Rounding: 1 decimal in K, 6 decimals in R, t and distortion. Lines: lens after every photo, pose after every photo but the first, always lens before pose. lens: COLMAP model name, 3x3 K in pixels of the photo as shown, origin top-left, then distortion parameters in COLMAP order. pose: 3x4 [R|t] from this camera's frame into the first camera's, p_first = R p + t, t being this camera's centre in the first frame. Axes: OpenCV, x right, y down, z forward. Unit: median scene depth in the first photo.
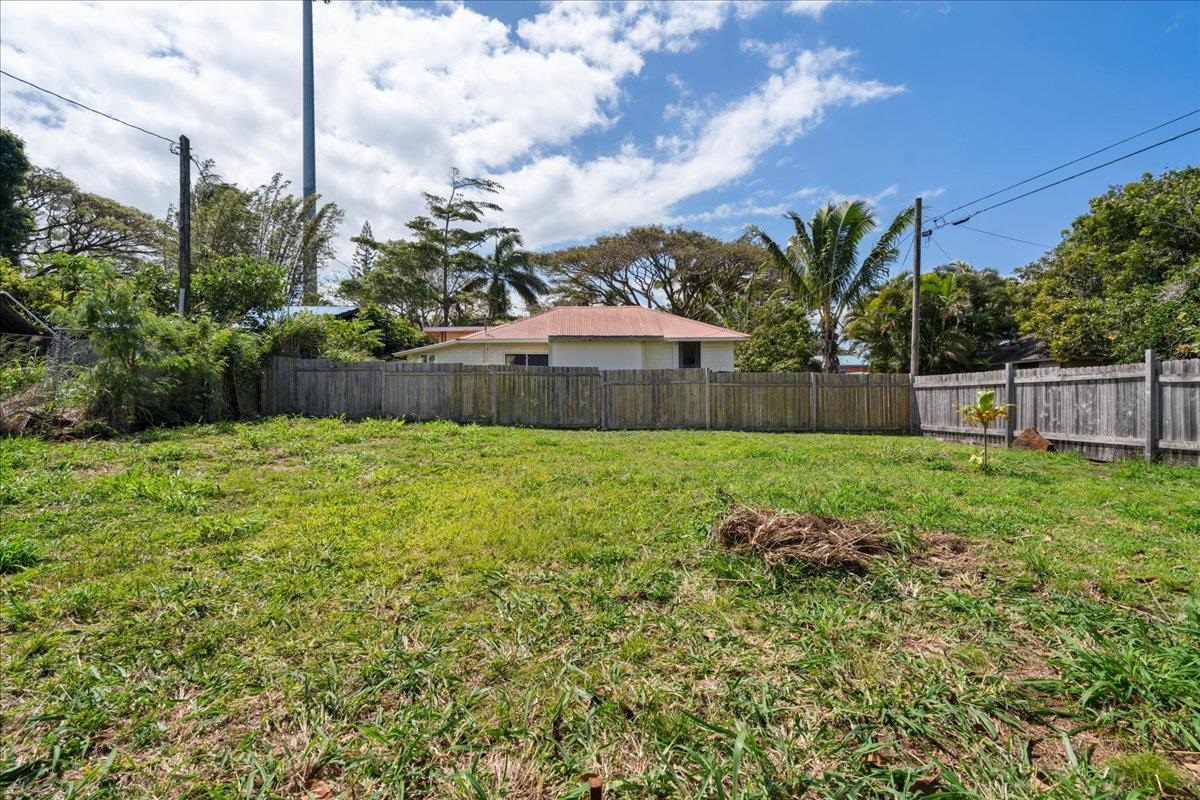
lens RADIAL K [[536.6, 0, 600.0], [0, 536.6, 400.0], [0, 0, 1]] dist [-0.010911, 0.006271]
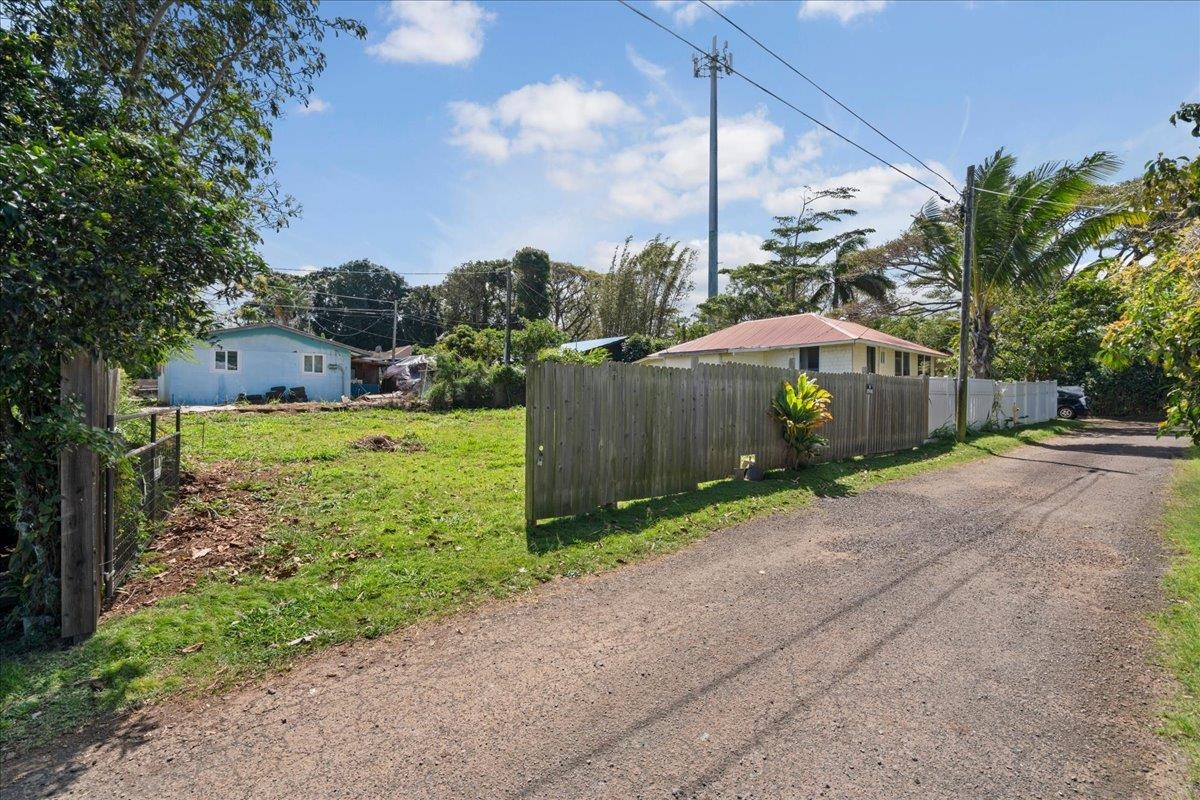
lens RADIAL K [[536.6, 0, 600.0], [0, 536.6, 400.0], [0, 0, 1]] dist [-0.010911, 0.006271]
pose [[0.625797, 0.010731, -0.779912, 1.048051], [-0.011058, 0.999927, 0.004885, -0.006485], [0.779908, 0.005567, 0.625870, 0.020020]]
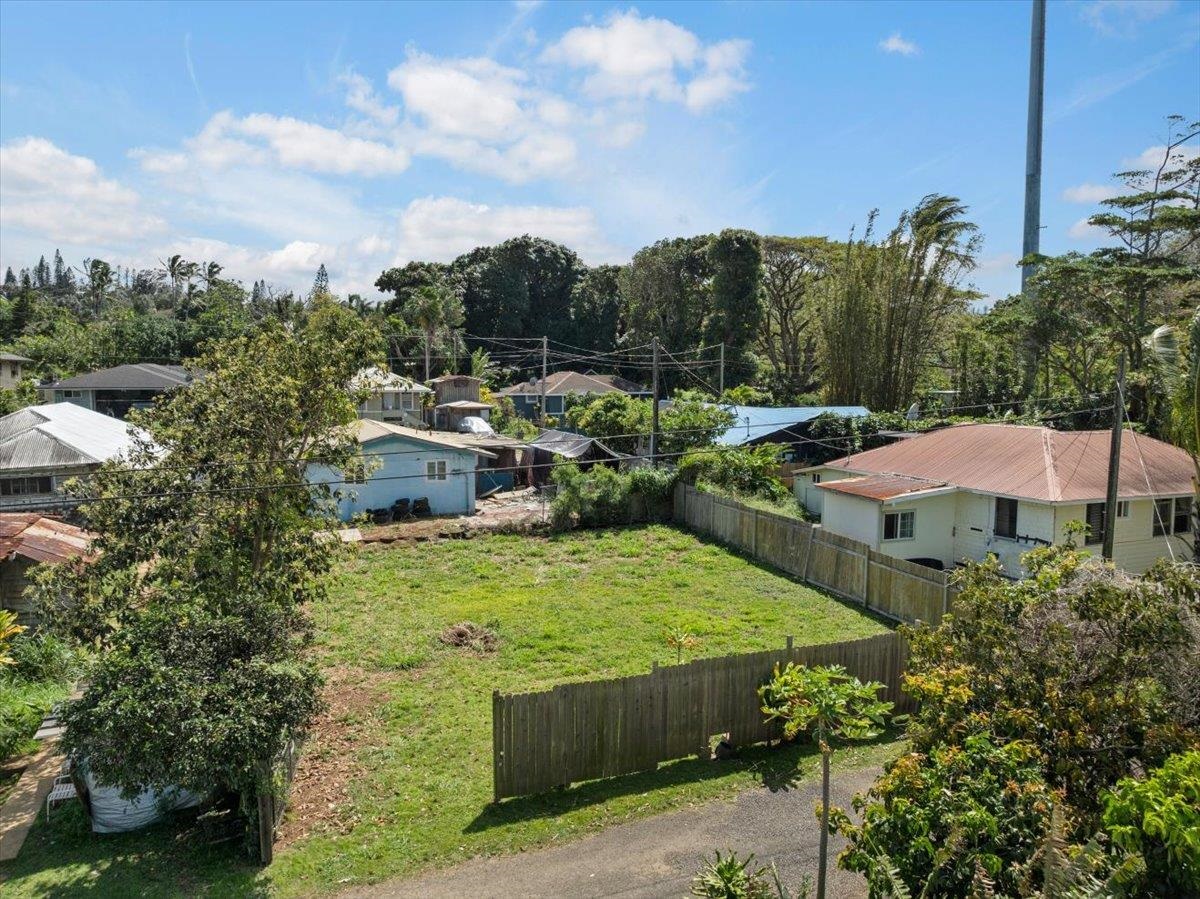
lens RADIAL K [[843.9, 0, 605.2], [0, 843.9, 449.2], [0, 0, 1]] dist [-0.032345, -0.004898]
pose [[0.321126, 0.091537, -0.942602, 1.620249], [-0.004881, 0.995465, 0.095008, -0.412928], [0.947024, -0.025909, 0.320116, 0.058190]]
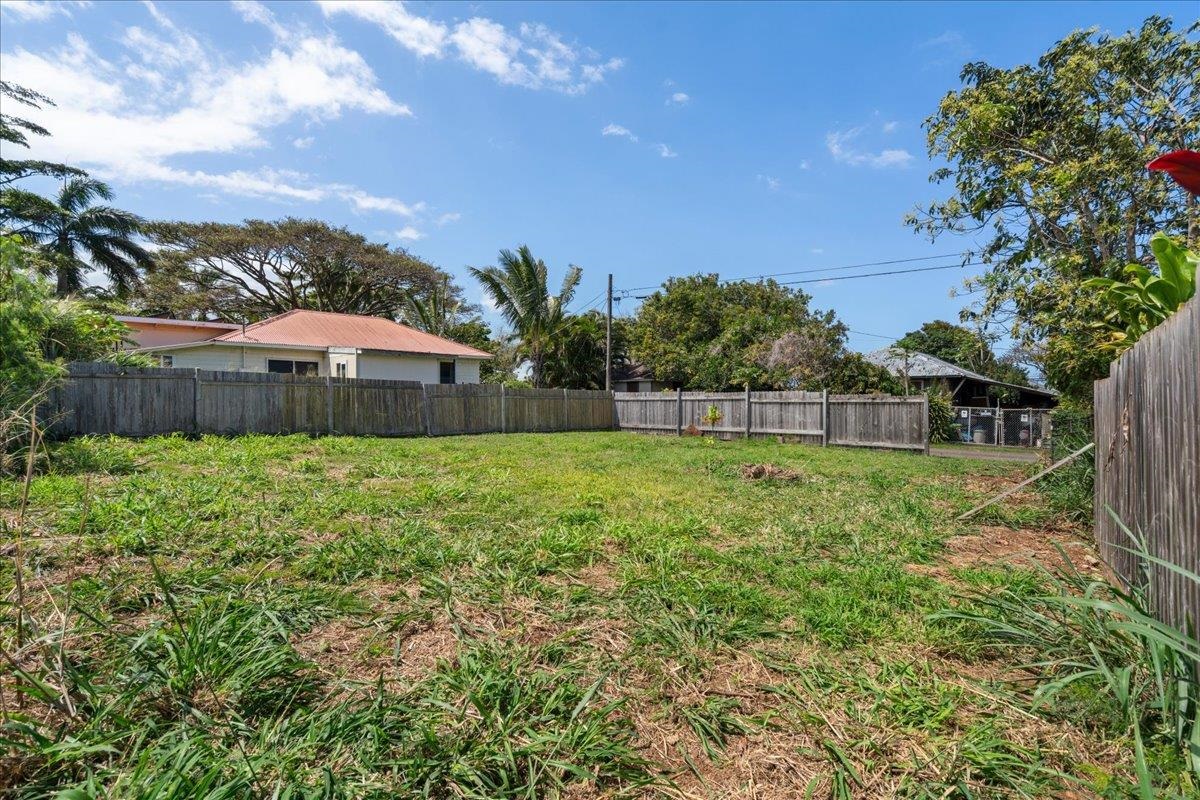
lens RADIAL K [[536.6, 0, 600.0], [0, 536.6, 400.0], [0, 0, 1]] dist [-0.010911, 0.006271]
pose [[0.716767, 0.002342, 0.697309, -0.576452], [-0.002429, 0.999997, -0.000862, -0.023650], [-0.697309, -0.001076, 0.716770, -0.081829]]
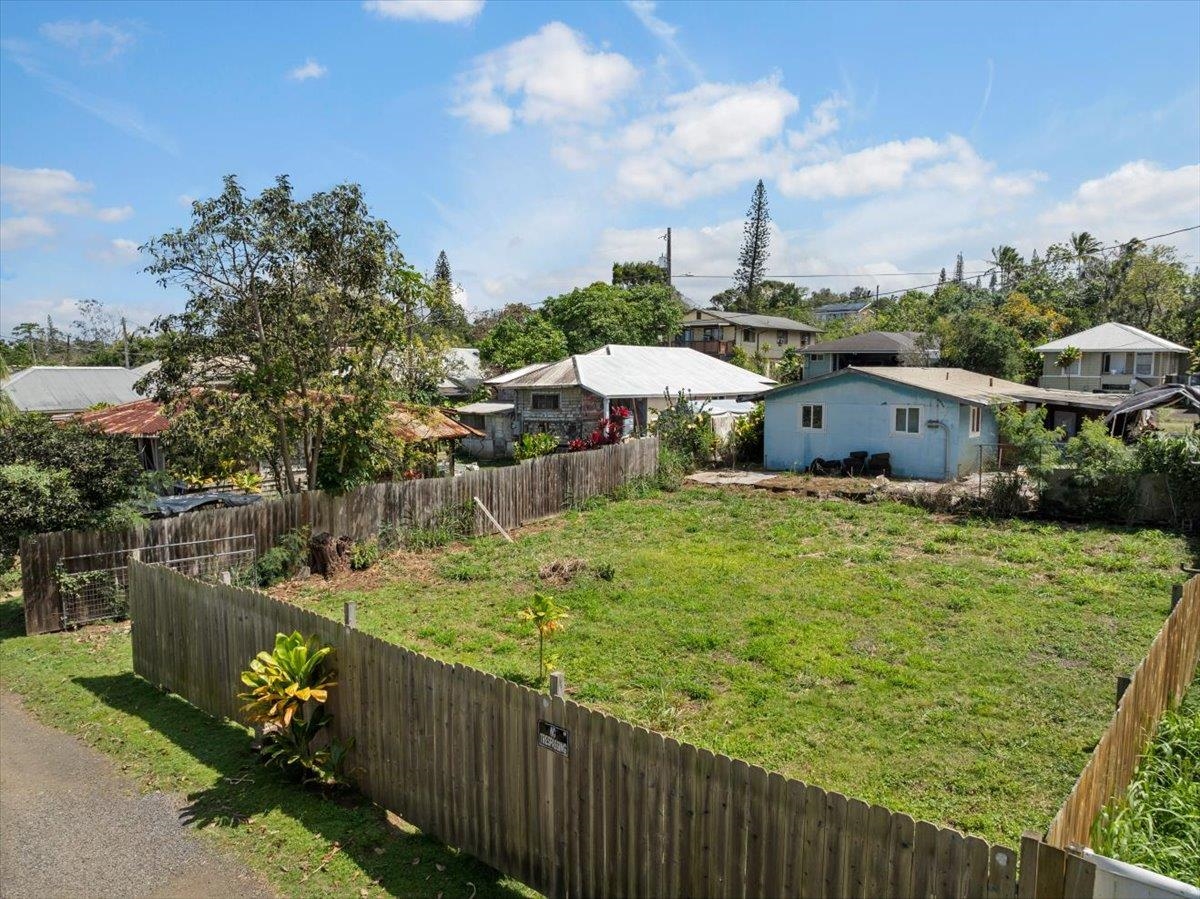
lens RADIAL K [[843.9, 0, 605.2], [0, 843.9, 449.2], [0, 0, 1]] dist [-0.032345, -0.004898]
pose [[-0.681111, 0.074430, -0.728388, 0.978813], [0.002586, 0.995058, 0.099261, -0.233947], [0.732176, 0.065724, -0.677937, 1.196033]]
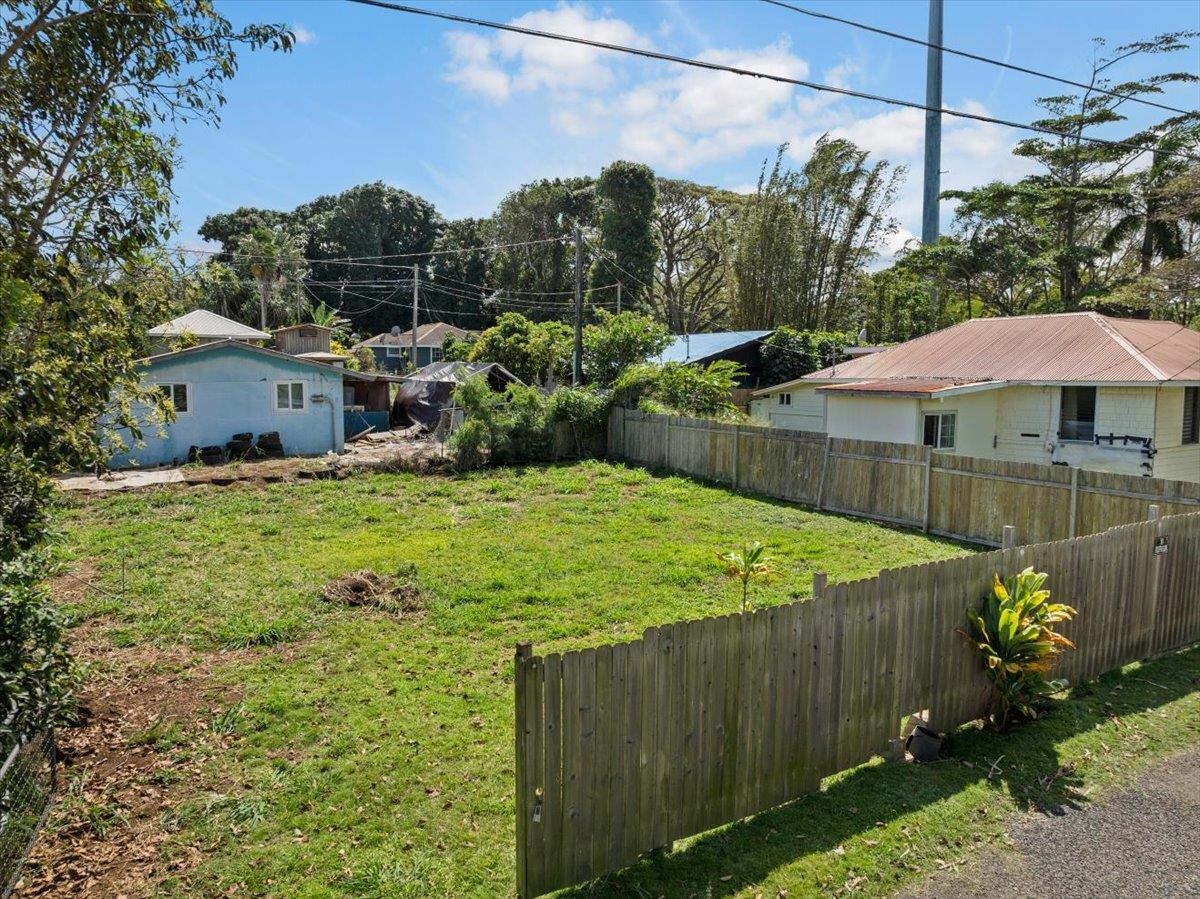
lens RADIAL K [[843.9, 0, 605.2], [0, 843.9, 449.2], [0, 0, 1]] dist [-0.032345, -0.004898]
pose [[0.489565, 0.088341, -0.867480, 1.051697], [-0.008639, 0.995297, 0.096482, -0.175039], [0.871924, -0.039740, 0.488026, 0.081121]]
